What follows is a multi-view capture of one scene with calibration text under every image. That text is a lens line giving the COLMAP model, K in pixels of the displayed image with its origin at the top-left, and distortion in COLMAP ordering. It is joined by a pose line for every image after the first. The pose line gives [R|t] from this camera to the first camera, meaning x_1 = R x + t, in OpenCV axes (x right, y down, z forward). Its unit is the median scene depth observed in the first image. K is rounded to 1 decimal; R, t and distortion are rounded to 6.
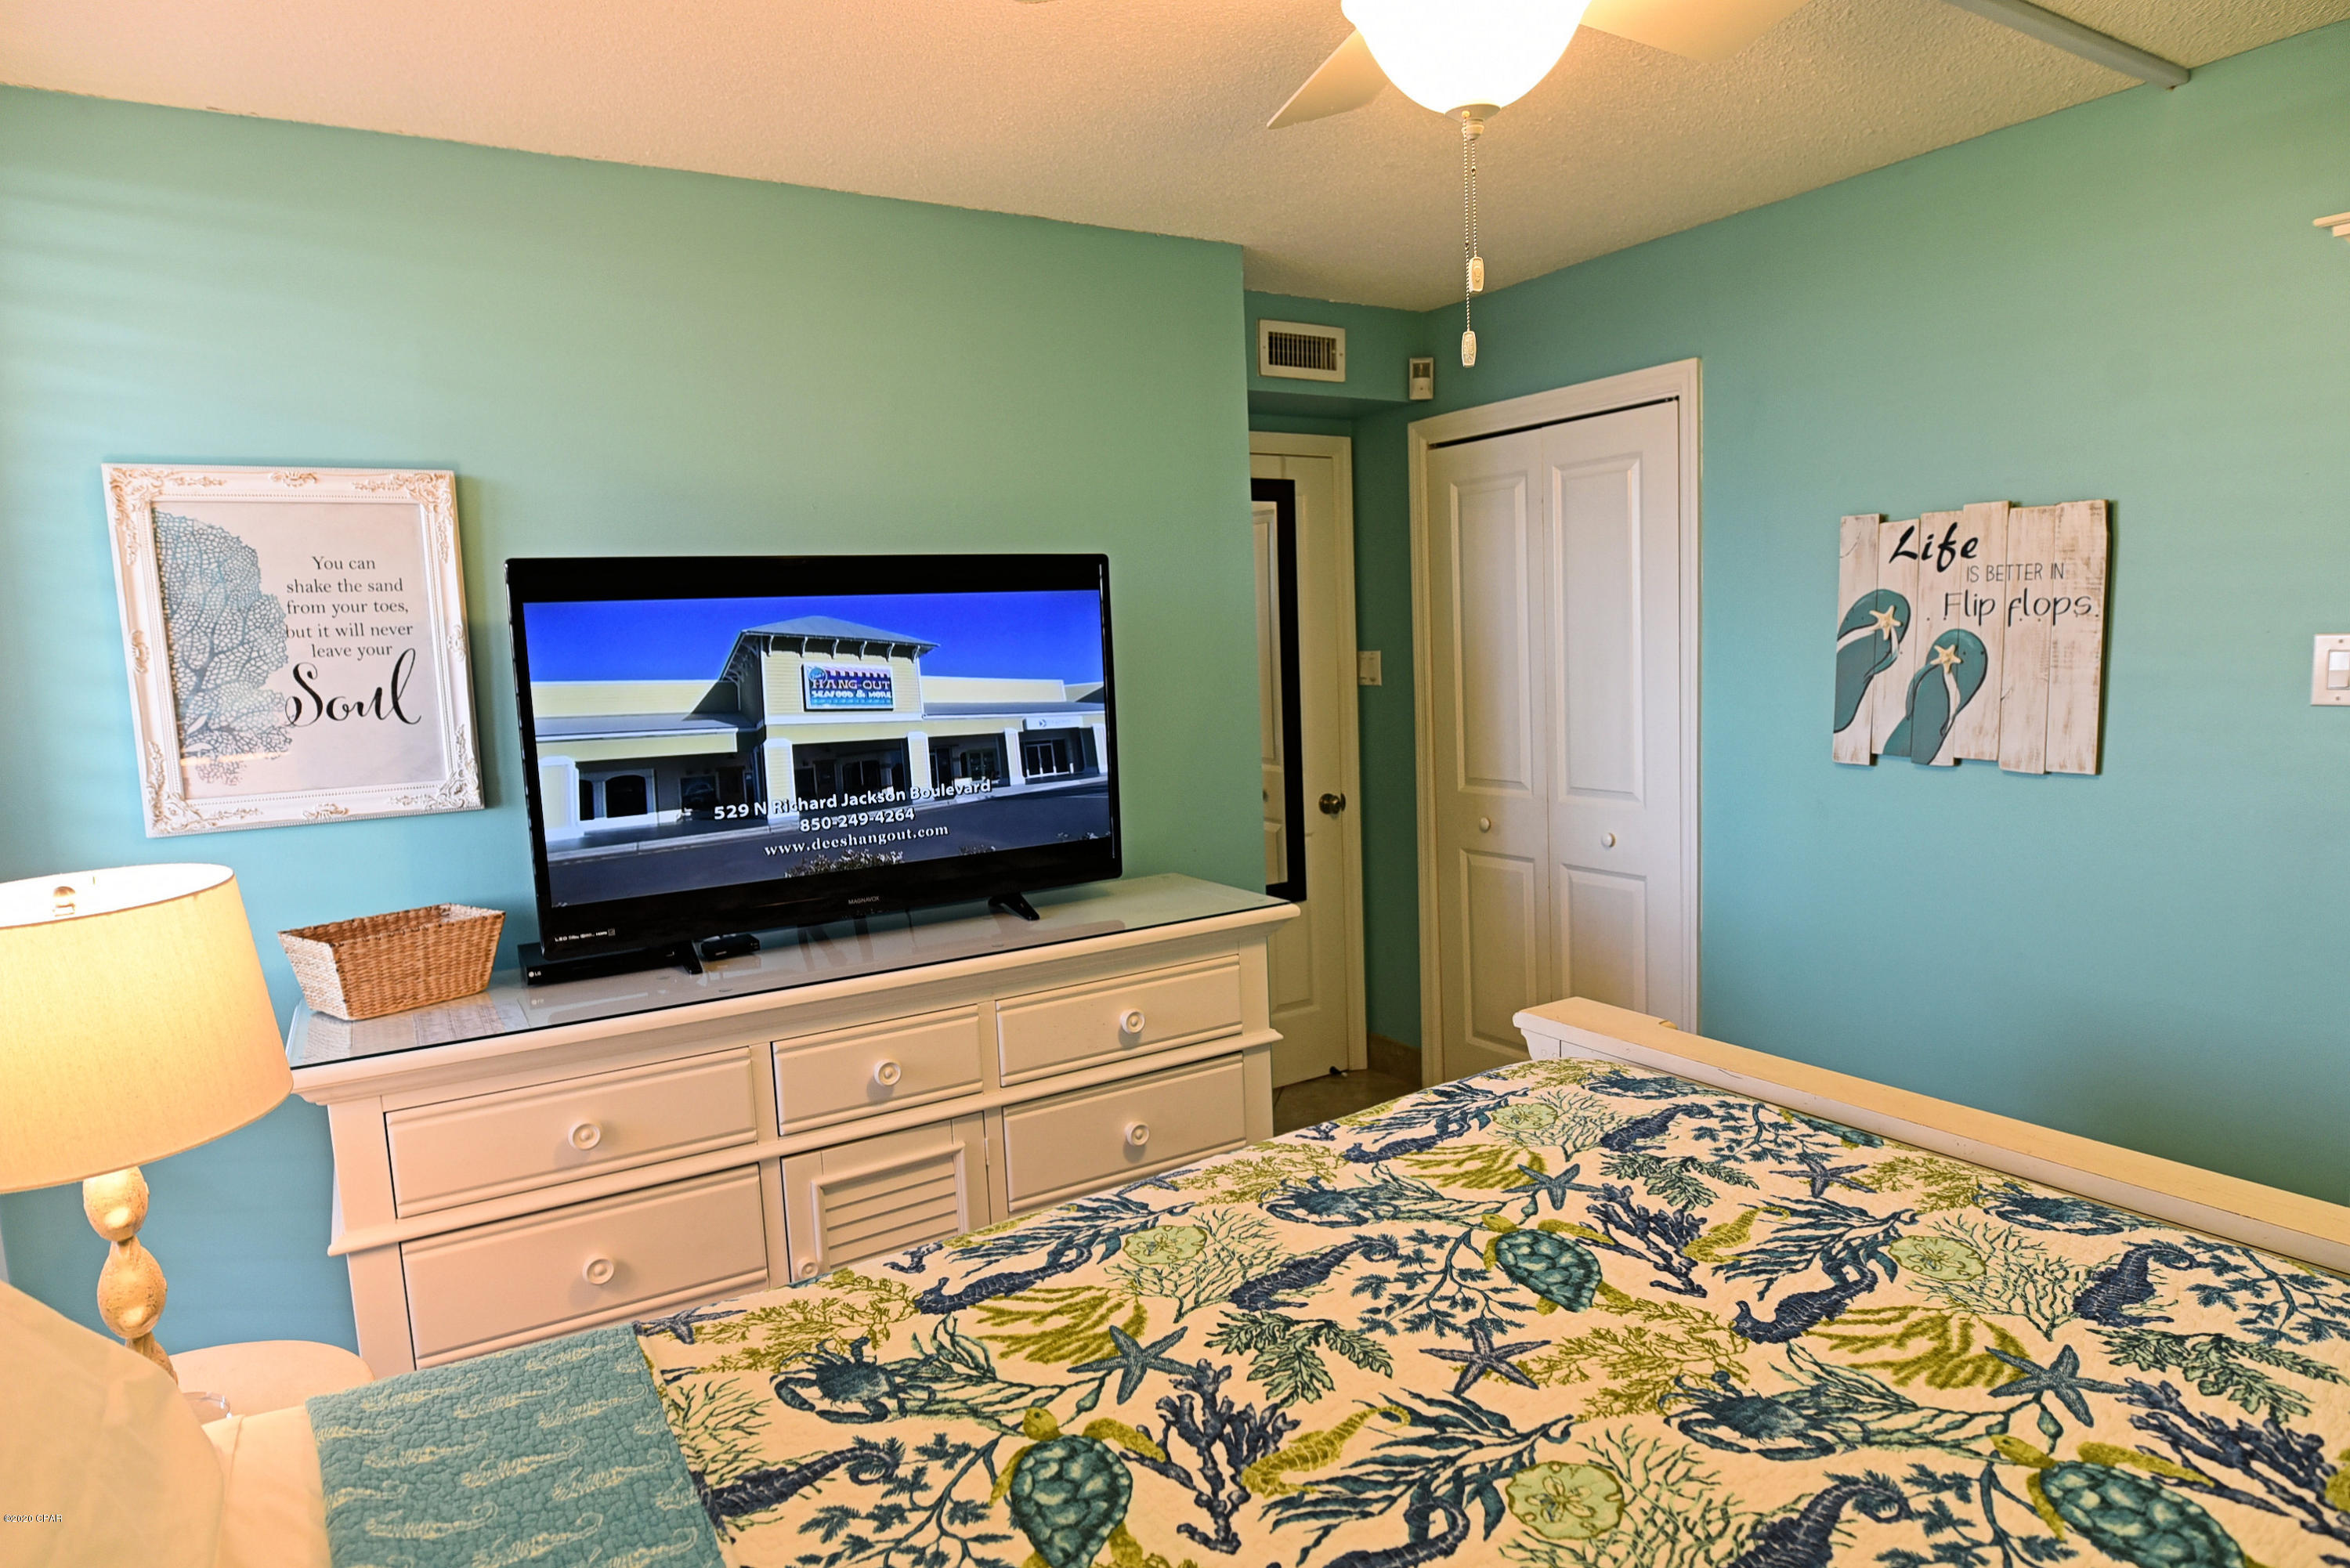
lens RADIAL K [[1355.4, 0, 1181.9], [0, 1355.4, 793.8], [0, 0, 1]] dist [-0.024132, 0.001874]
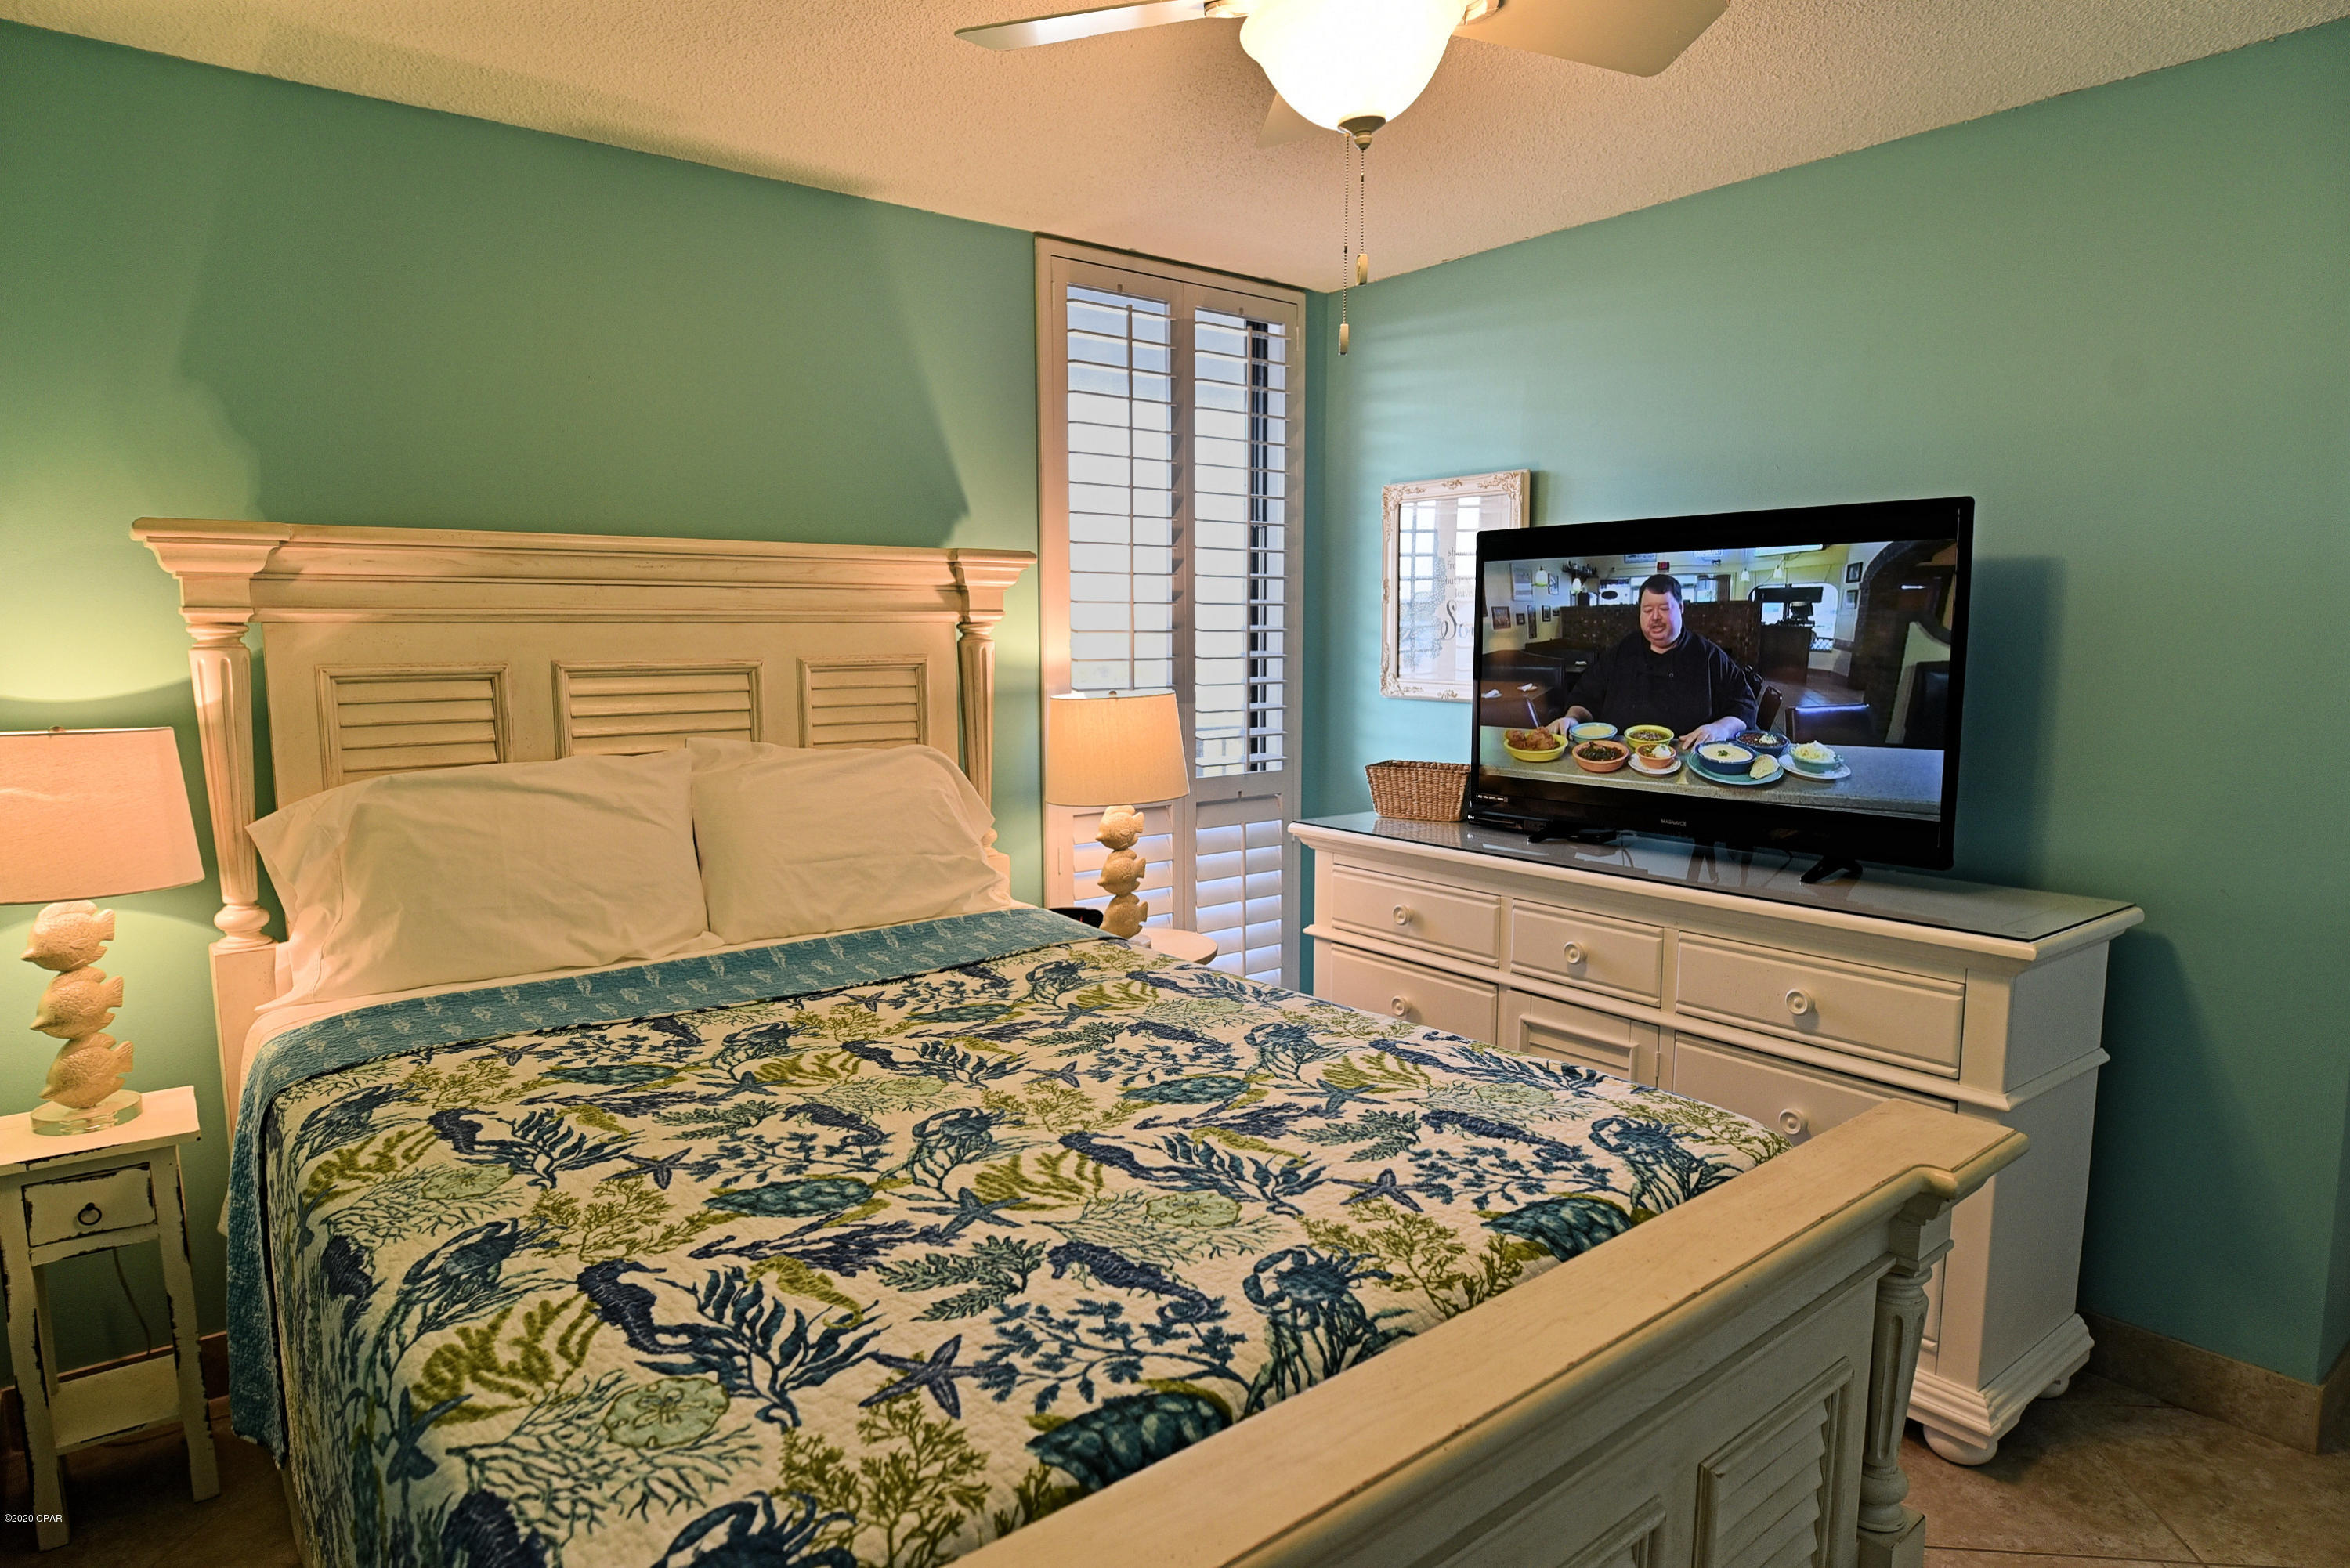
lens RADIAL K [[1355.4, 0, 1181.9], [0, 1355.4, 793.8], [0, 0, 1]] dist [-0.024132, 0.001874]
pose [[0.108110, 0.158577, -0.981410, 0.767892], [-0.119262, 0.982135, 0.145557, -0.055552], [0.986959, 0.101309, 0.125091, 0.422003]]
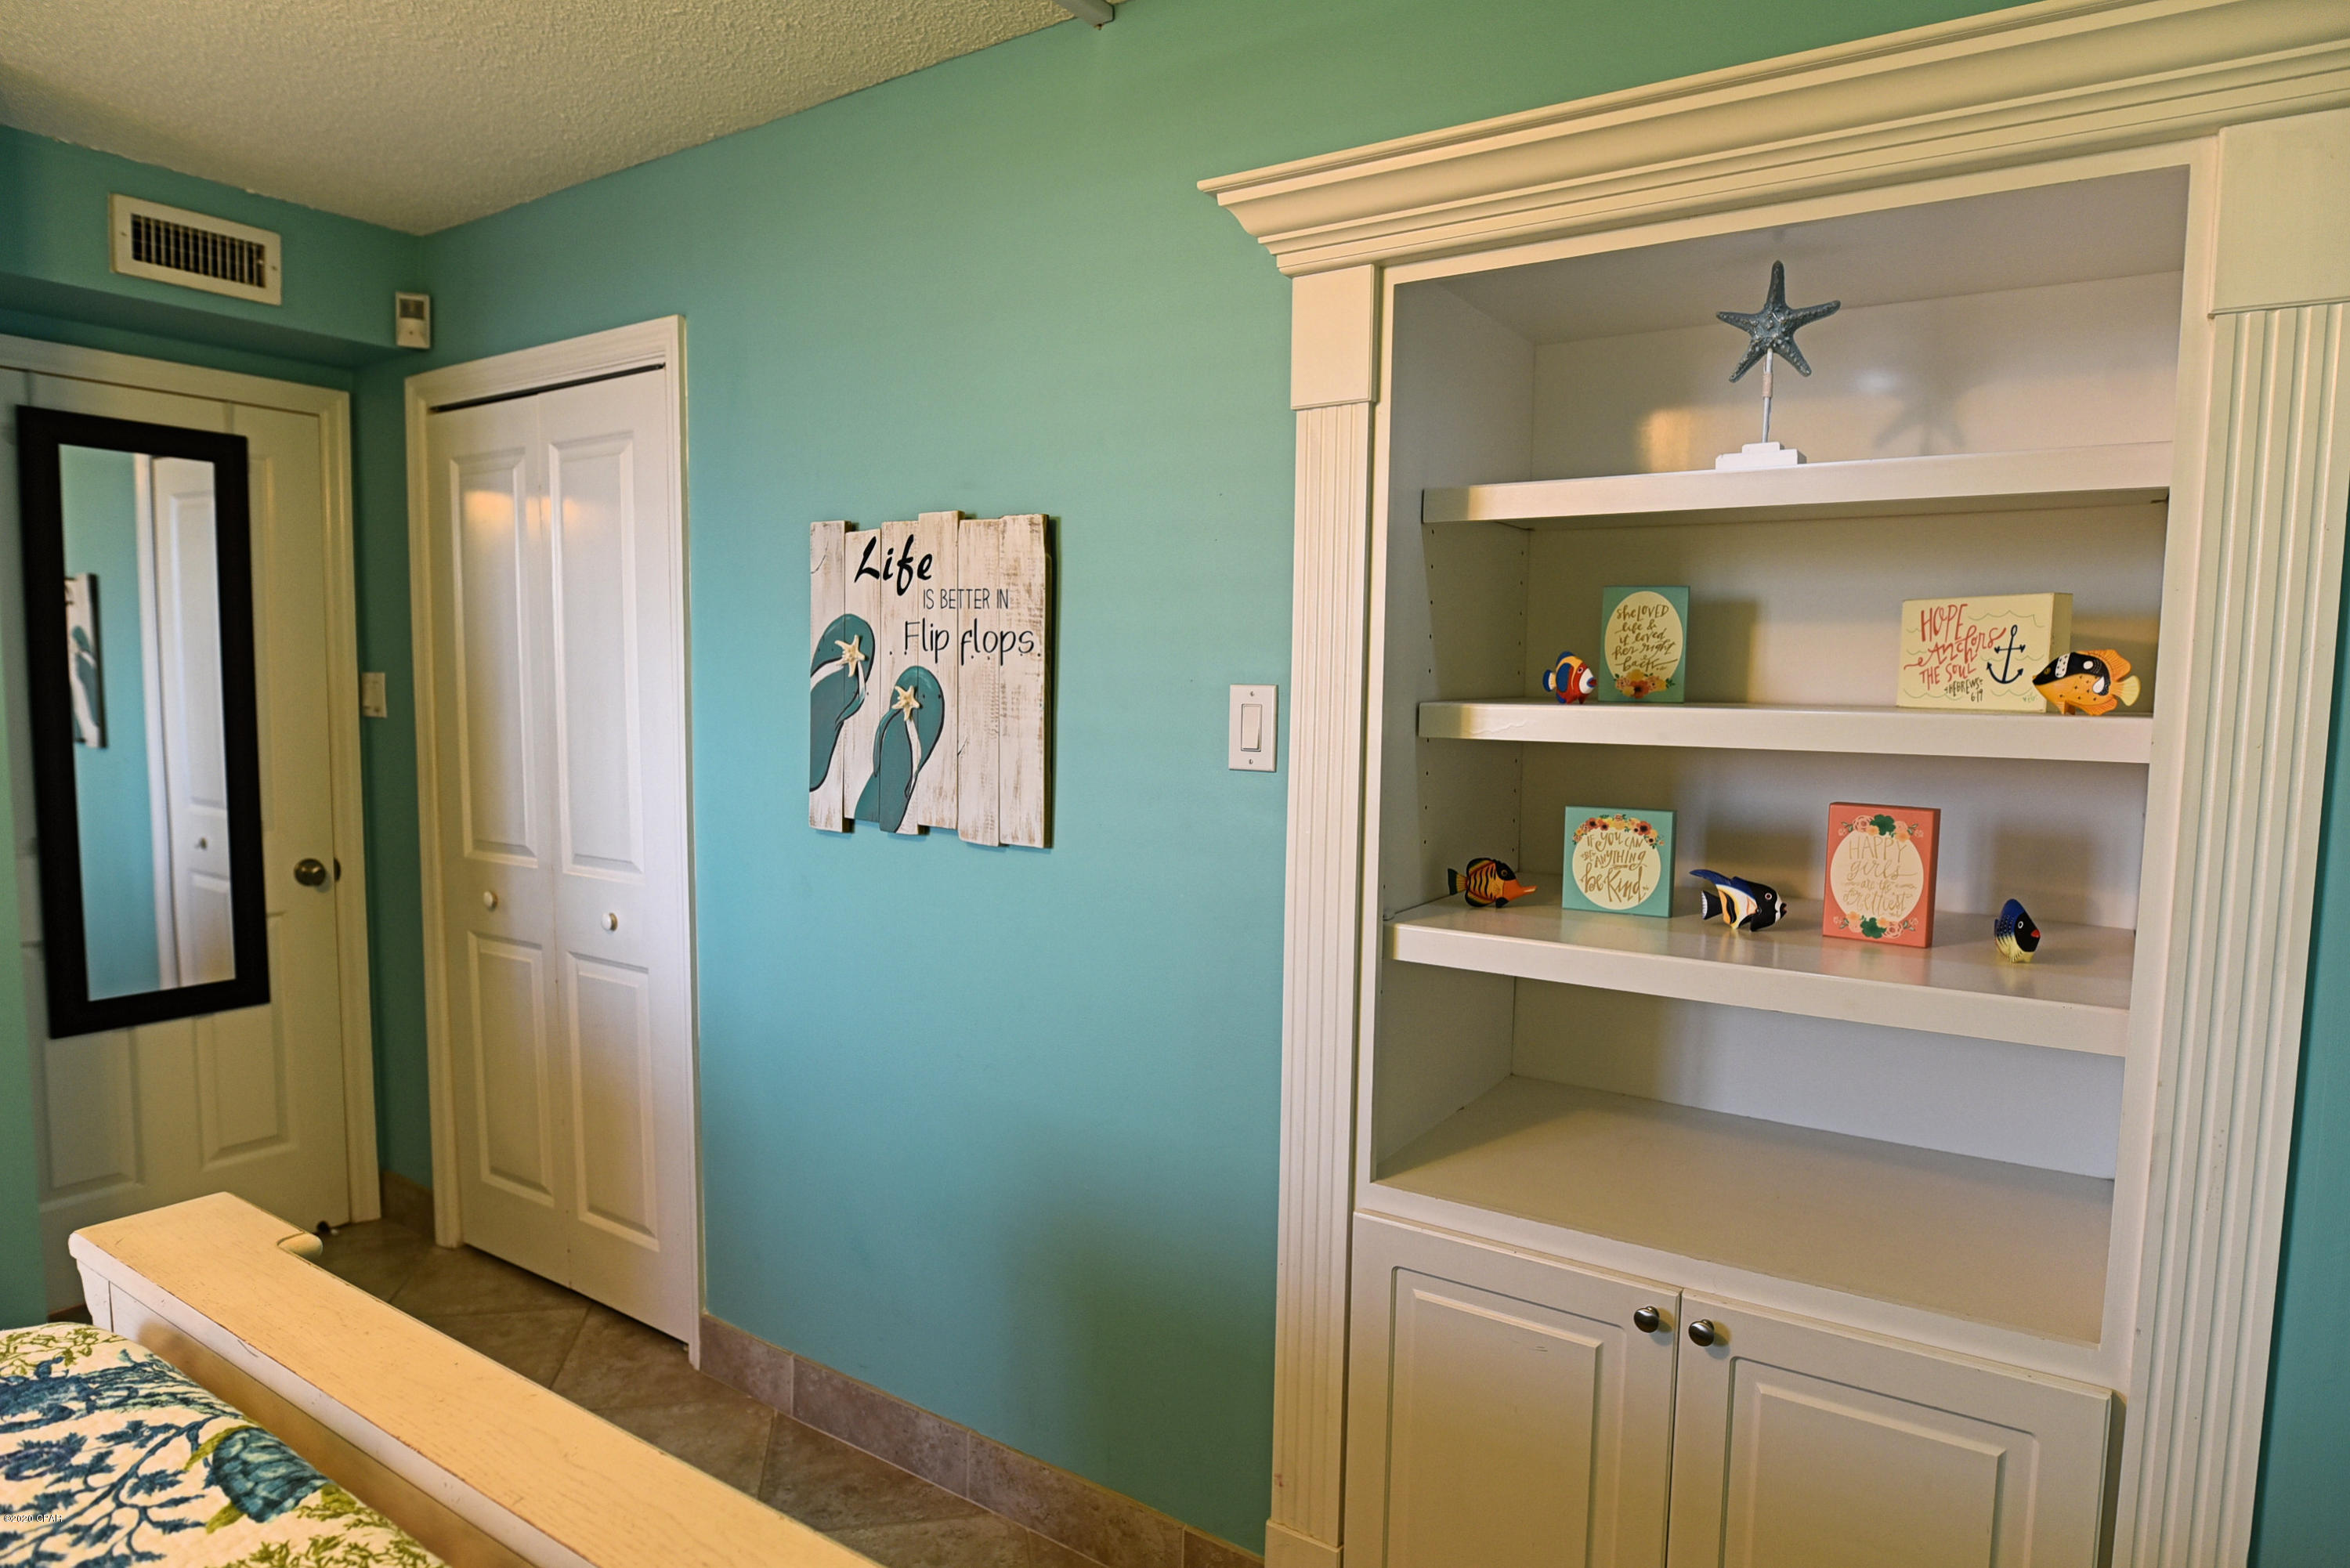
lens RADIAL K [[1355.4, 0, 1181.9], [0, 1355.4, 793.8], [0, 0, 1]] dist [-0.024132, 0.001874]
pose [[0.911834, 0.019022, 0.410118, 0.386890], [-0.003830, 0.999277, -0.037832, -0.015450], [-0.410541, 0.032926, 0.911247, 0.192633]]
